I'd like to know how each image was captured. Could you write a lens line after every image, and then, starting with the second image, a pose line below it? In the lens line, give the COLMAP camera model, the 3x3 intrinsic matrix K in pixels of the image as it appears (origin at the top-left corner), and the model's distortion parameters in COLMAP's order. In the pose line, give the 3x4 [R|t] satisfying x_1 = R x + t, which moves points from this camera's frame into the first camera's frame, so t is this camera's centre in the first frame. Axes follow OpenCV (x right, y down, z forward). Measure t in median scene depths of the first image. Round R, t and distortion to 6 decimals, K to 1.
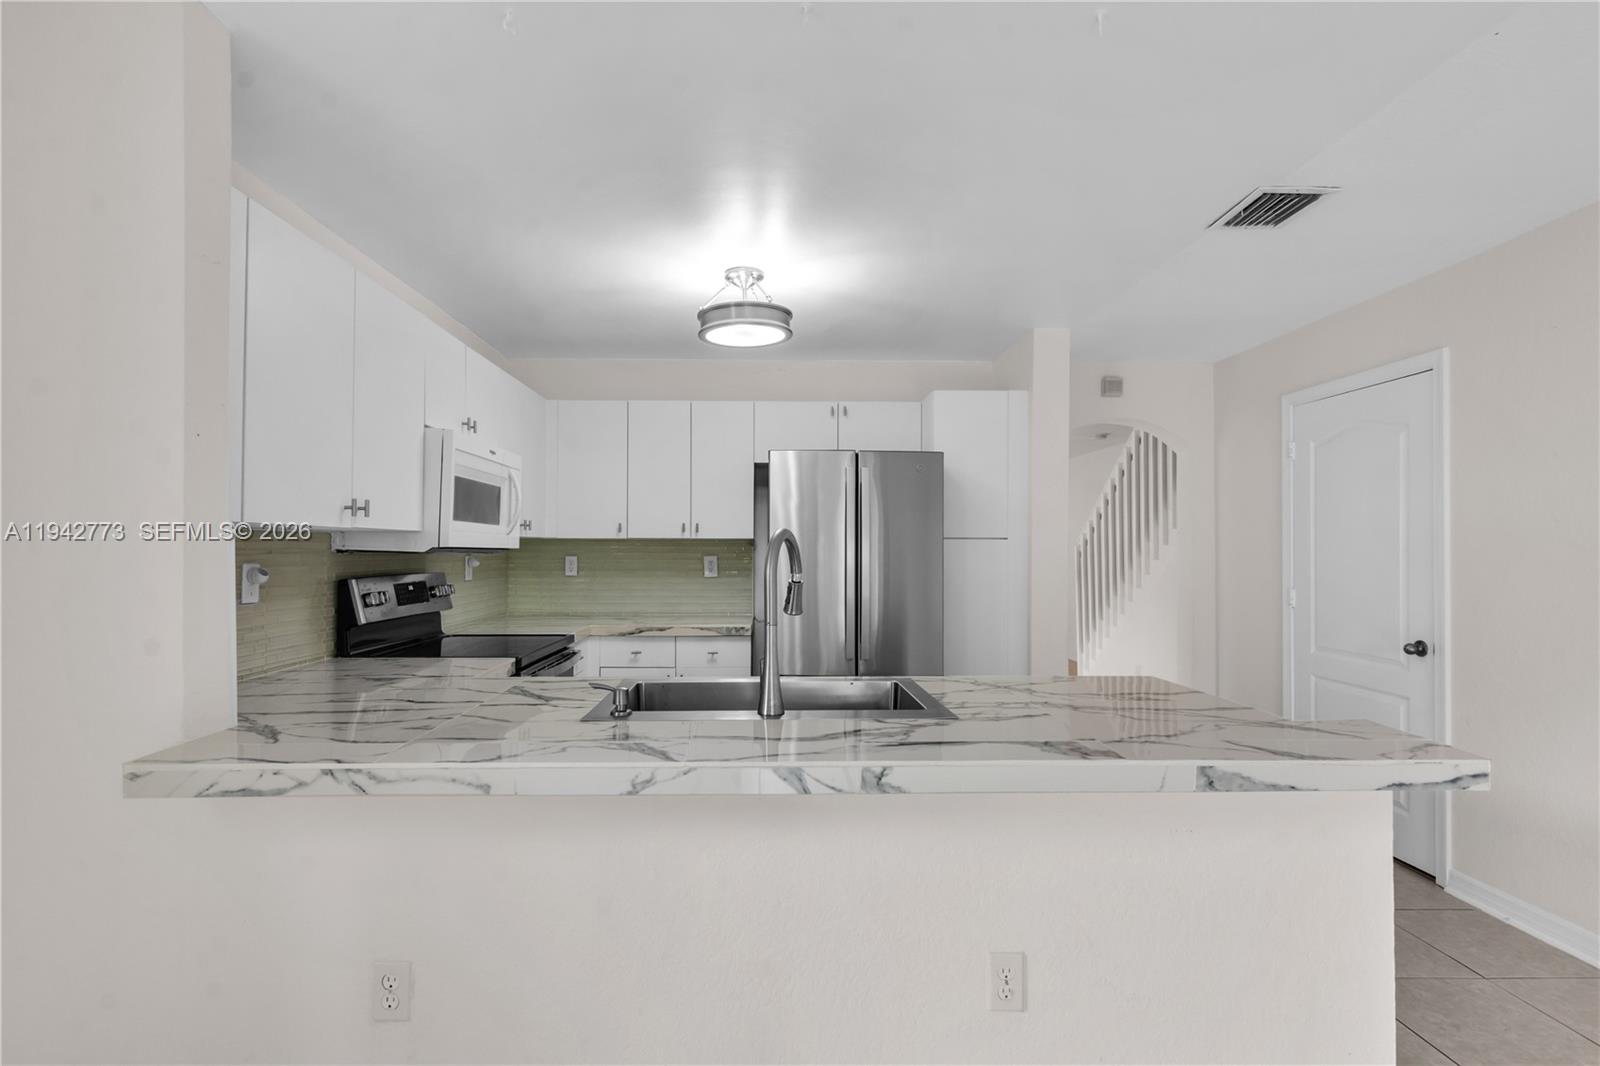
lens RADIAL K [[771.8, 0, 784.1], [0, 771.8, 538.3], [0, 0, 1]] dist [0.001837, 0.001040]
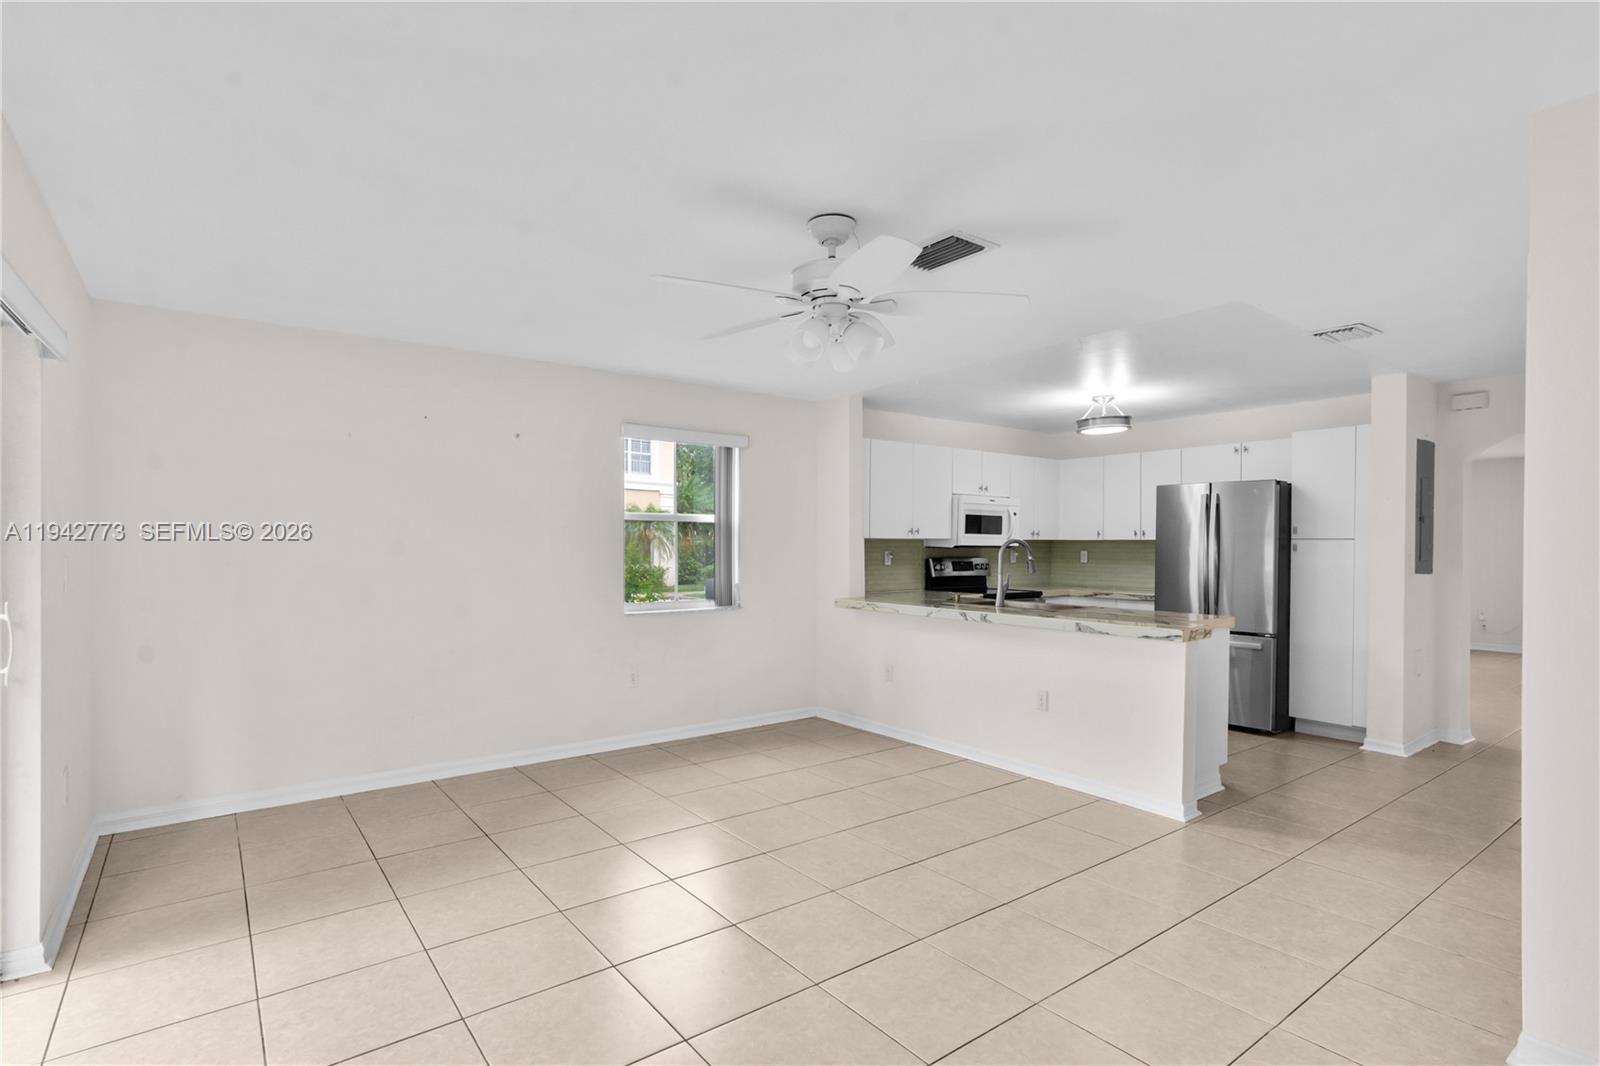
lens RADIAL K [[785.9, 0, 781.6], [0, 785.9, 548.7], [0, 0, 1]] dist [0.002632, 0.000509]
pose [[0.580714, 0.004871, -0.814093, 0.965406], [0.009057, 0.999882, 0.012443, -0.010586], [0.814057, -0.014599, 0.580601, -0.668141]]
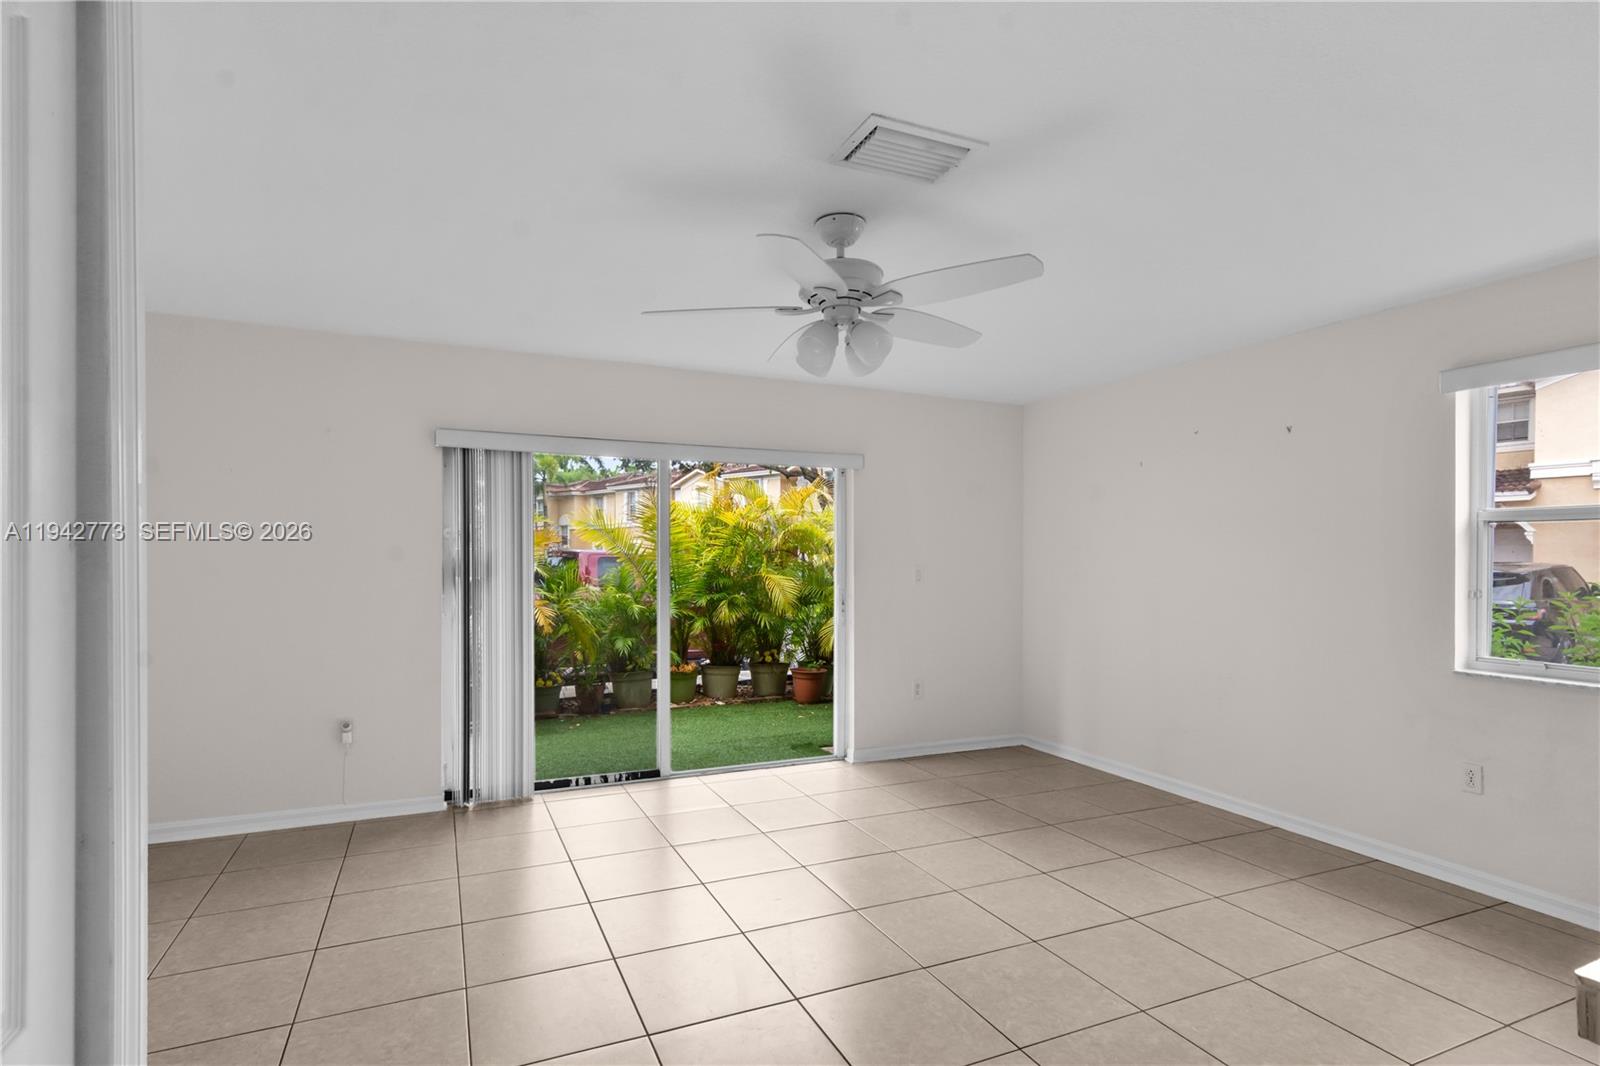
lens RADIAL K [[797.2, 0, 797.2], [0, 797.2, 562.7], [0, 0, 1]] dist [0.000743, 0.000293]
pose [[-0.920110, -0.005932, -0.391616, 0.671199], [-0.002573, 0.999955, -0.009101, 0.010458], [0.391652, -0.007366, -0.920084, 0.567793]]
